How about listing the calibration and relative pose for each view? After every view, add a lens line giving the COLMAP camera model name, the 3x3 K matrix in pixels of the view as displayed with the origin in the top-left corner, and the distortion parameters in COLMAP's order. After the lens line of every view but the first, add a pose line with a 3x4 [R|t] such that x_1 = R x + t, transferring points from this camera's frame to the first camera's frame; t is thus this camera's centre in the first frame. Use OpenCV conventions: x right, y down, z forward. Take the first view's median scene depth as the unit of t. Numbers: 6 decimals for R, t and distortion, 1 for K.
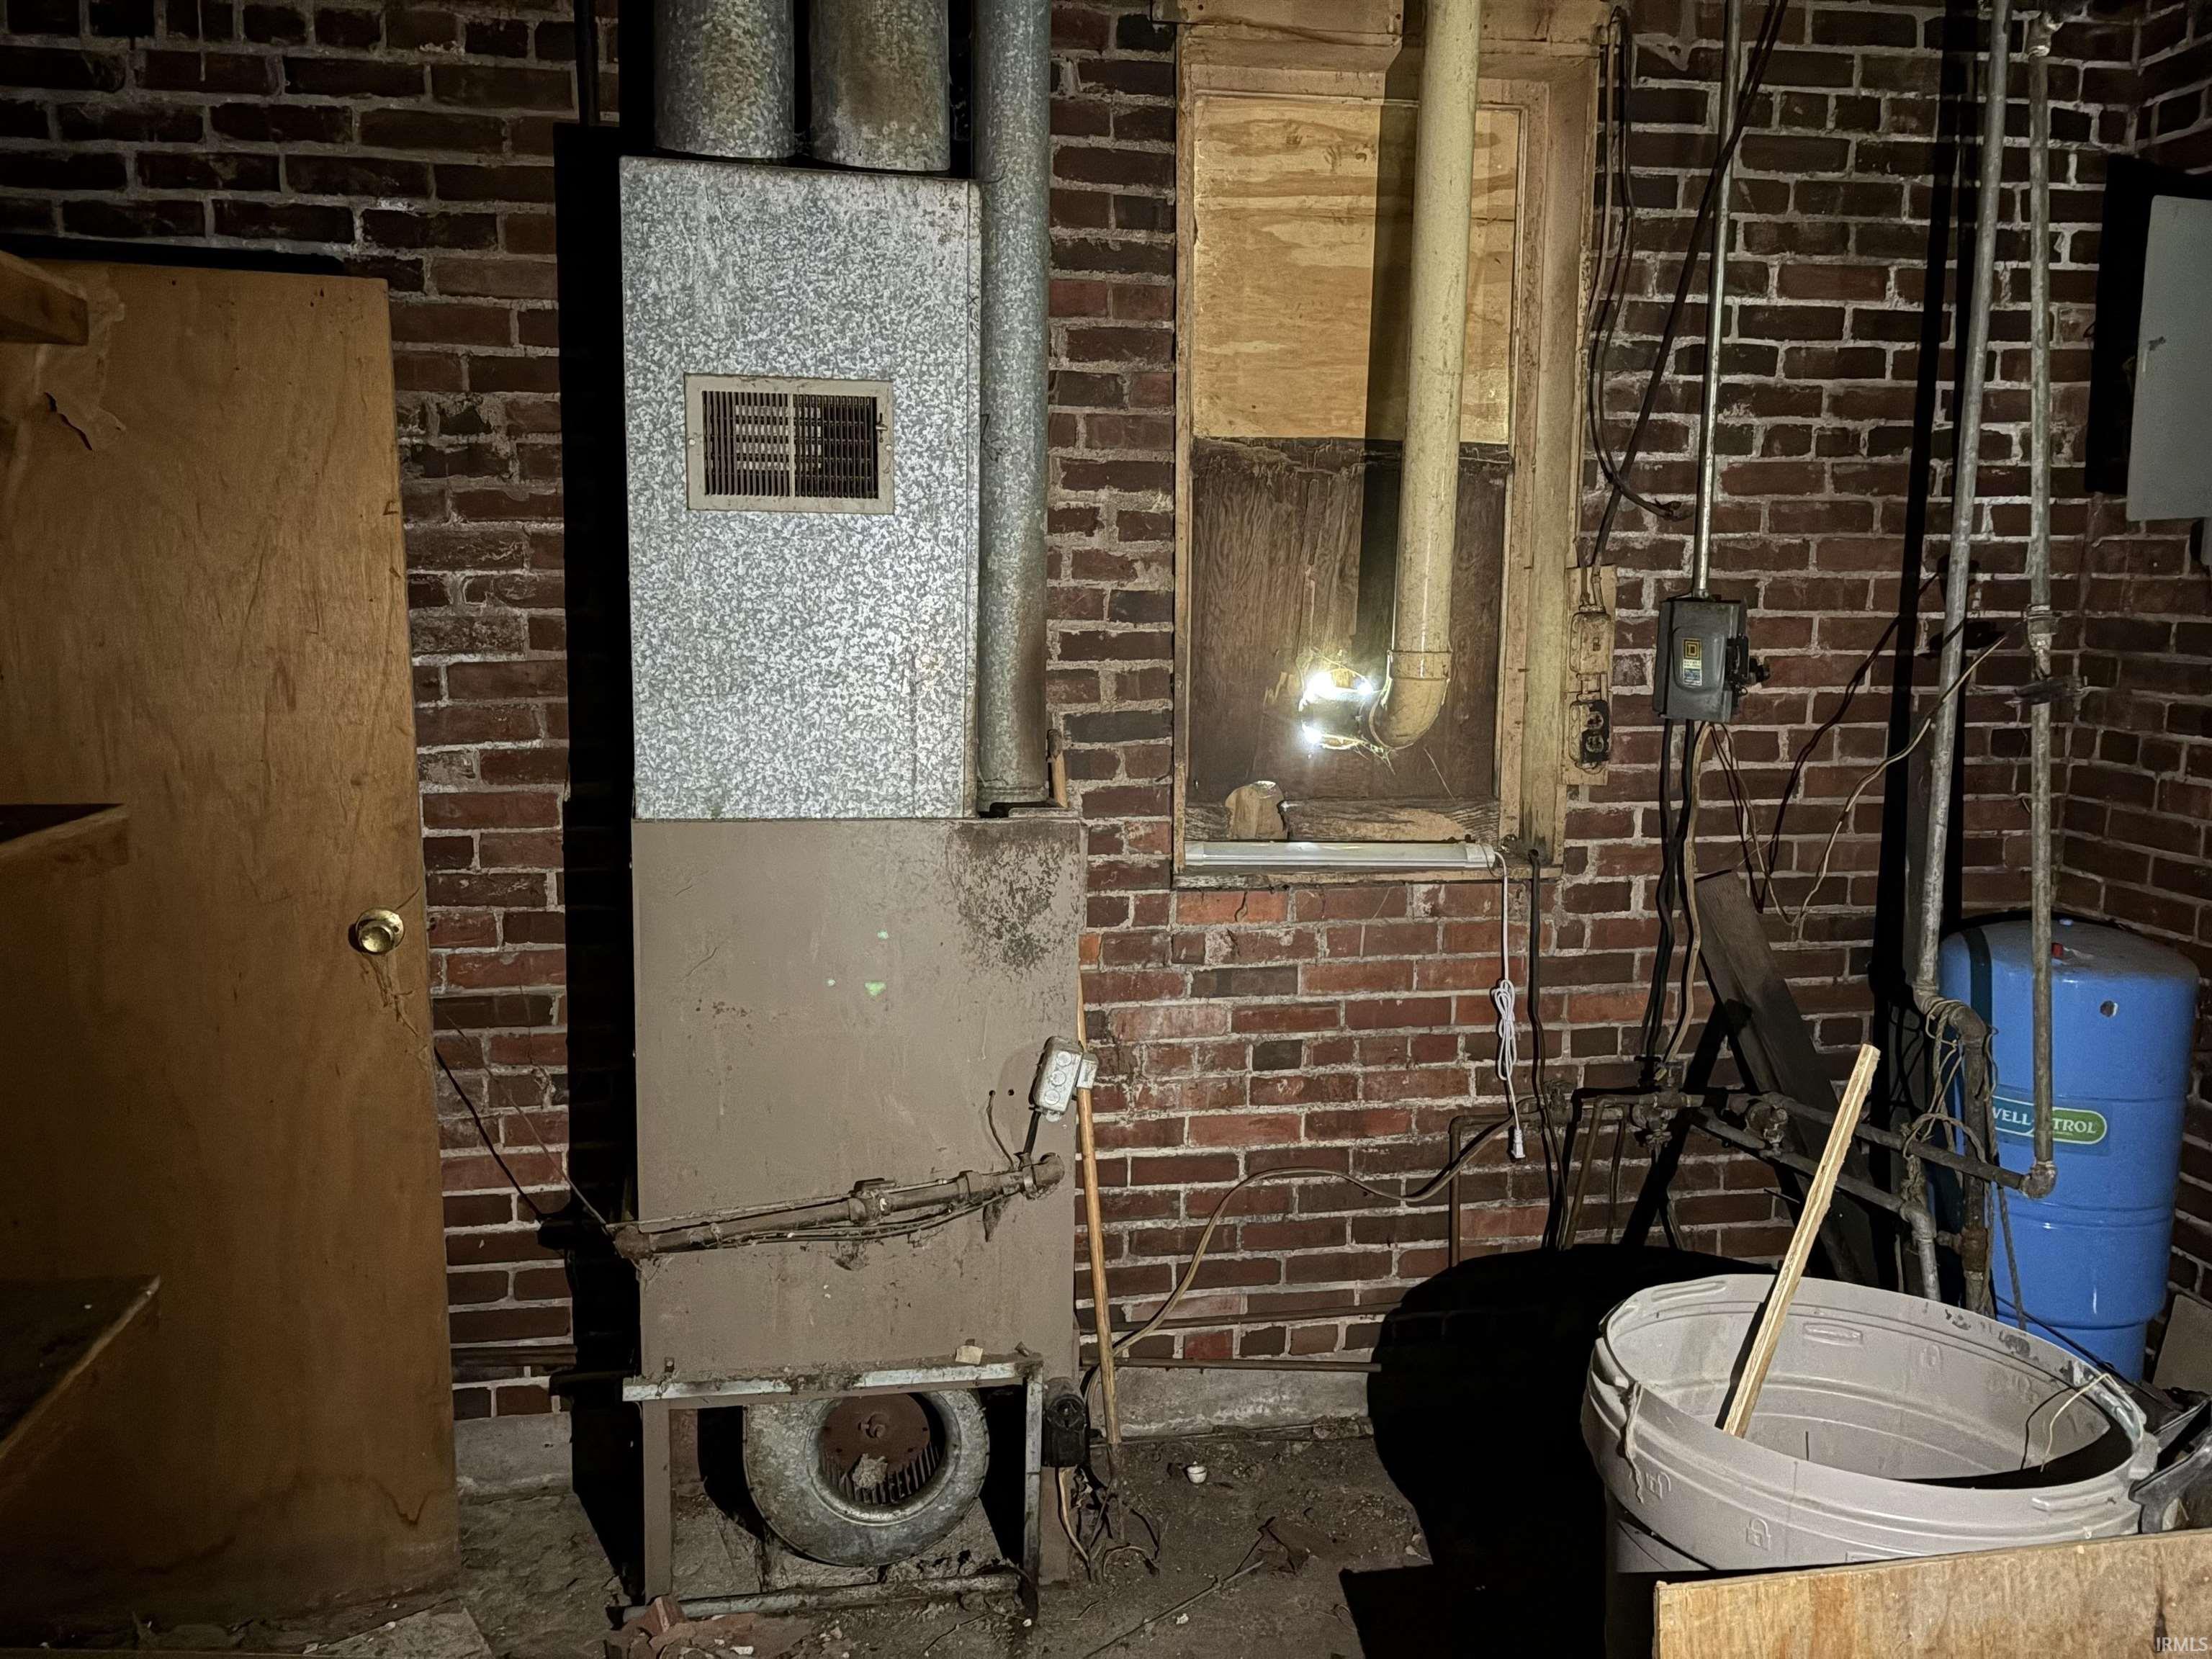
lens RADIAL K [[1670.5, 0, 1105.4], [0, 1670.5, 839.0], [0, 0, 1]] dist [0.042974, -0.047355]
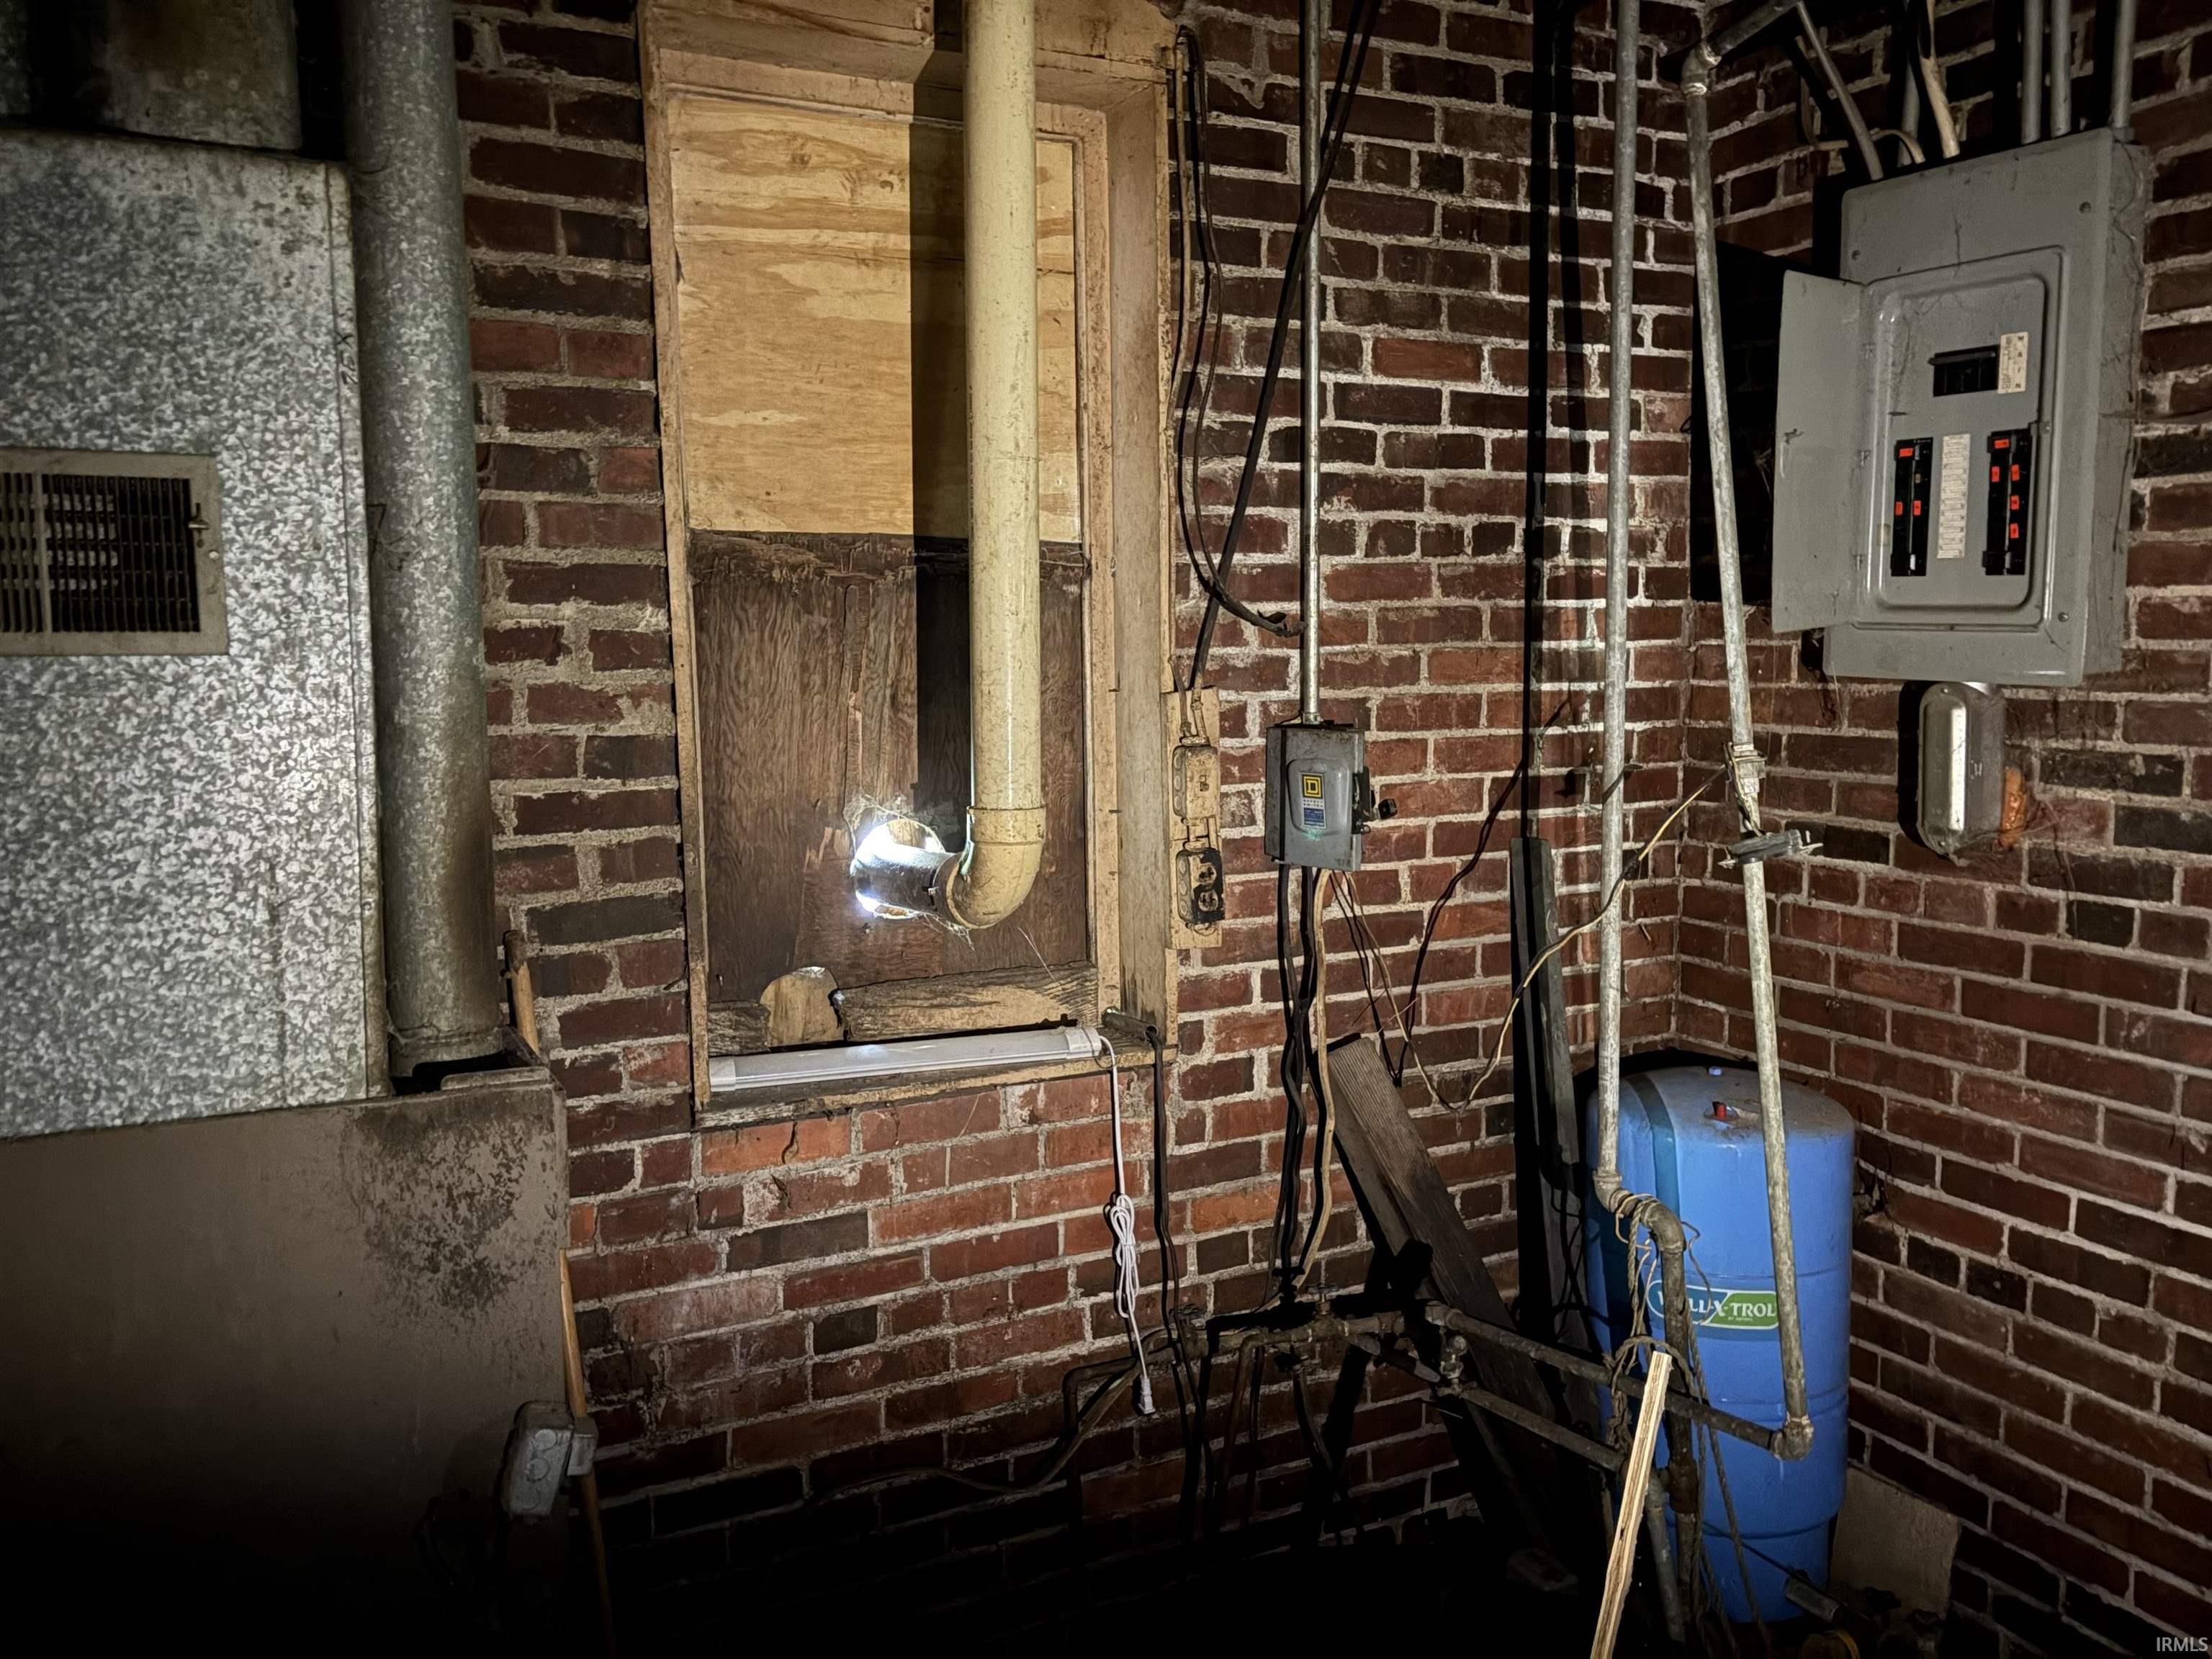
lens RADIAL K [[1670.5, 0, 1097.0], [0, 1670.5, 836.4], [0, 0, 1]] dist [0.042974, -0.047355]
pose [[0.959655, -0.049042, 0.276869, 0.011888], [0.061169, 0.997502, -0.035329, -0.063713], [-0.274444, 0.050839, 0.960258, 0.223343]]
